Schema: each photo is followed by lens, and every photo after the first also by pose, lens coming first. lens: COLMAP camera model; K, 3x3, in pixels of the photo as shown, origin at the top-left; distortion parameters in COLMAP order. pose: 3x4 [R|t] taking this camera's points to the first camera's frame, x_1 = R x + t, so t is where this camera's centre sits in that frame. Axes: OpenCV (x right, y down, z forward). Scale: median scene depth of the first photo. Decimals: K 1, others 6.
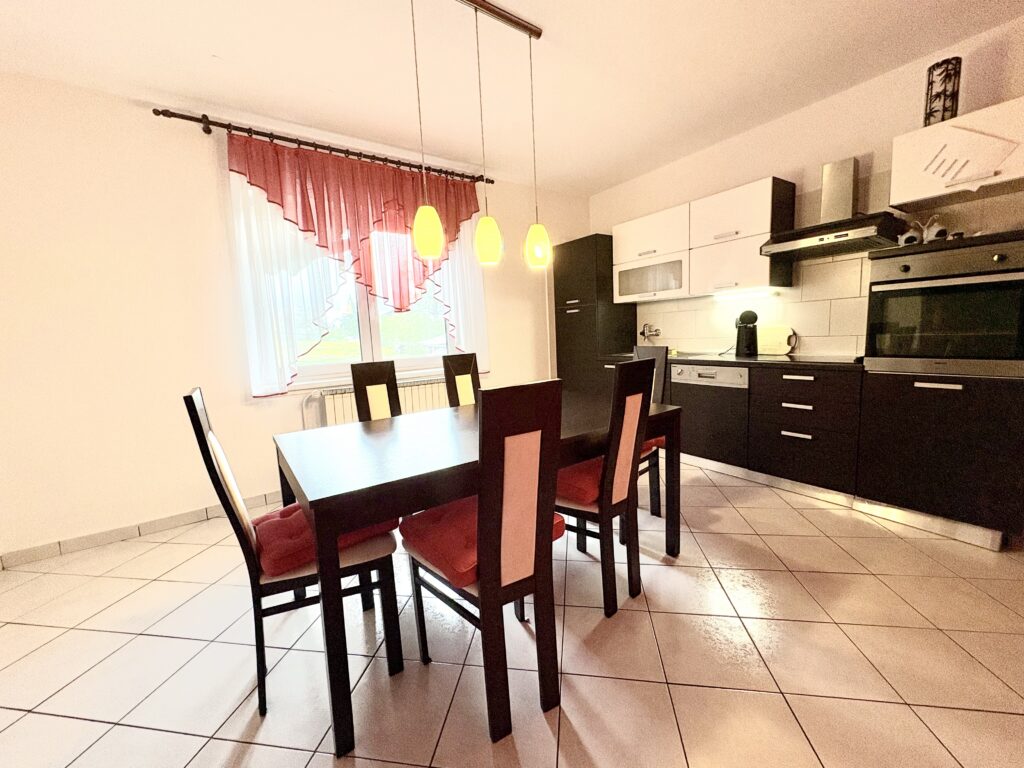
lens RADIAL K [[411.5, 0, 512.0], [0, 411.5, 384.0], [0, 0, 1]] dist [-0.000878, -0.000078]
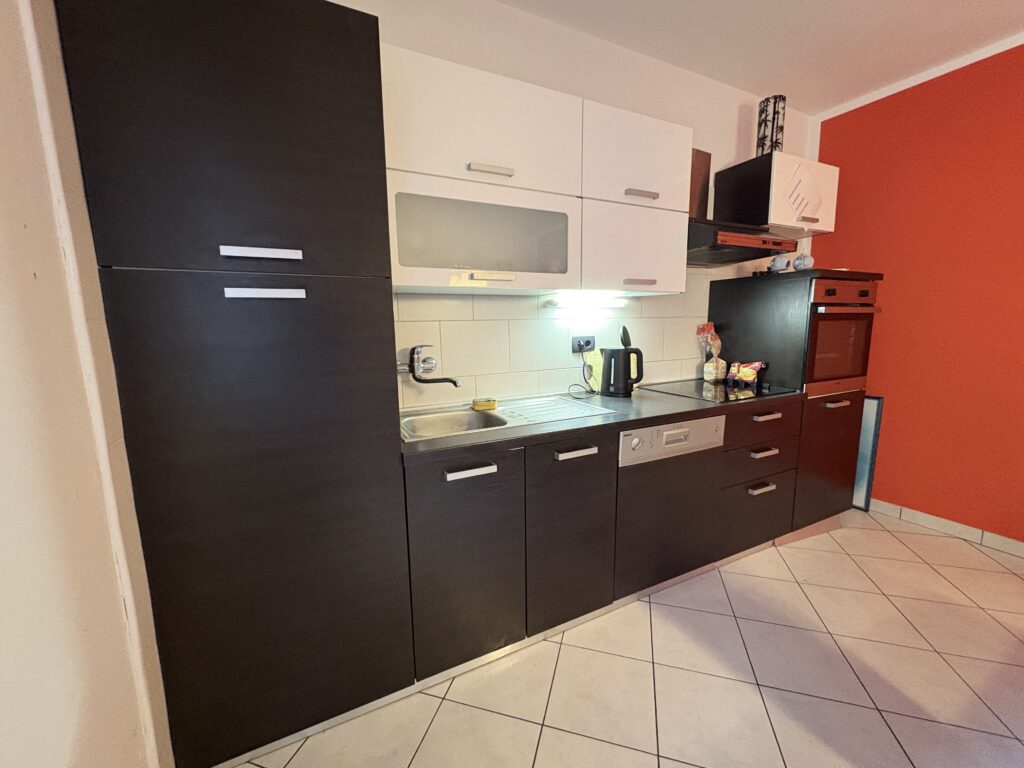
lens RADIAL K [[411.5, 0, 512.0], [0, 411.5, 384.0], [0, 0, 1]] dist [-0.000878, -0.000078]
pose [[0.126332, -0.100841, 0.986849, -0.093481], [0.134647, 0.987356, 0.083656, -0.161400], [-0.982807, 0.122307, 0.138313, 1.065653]]
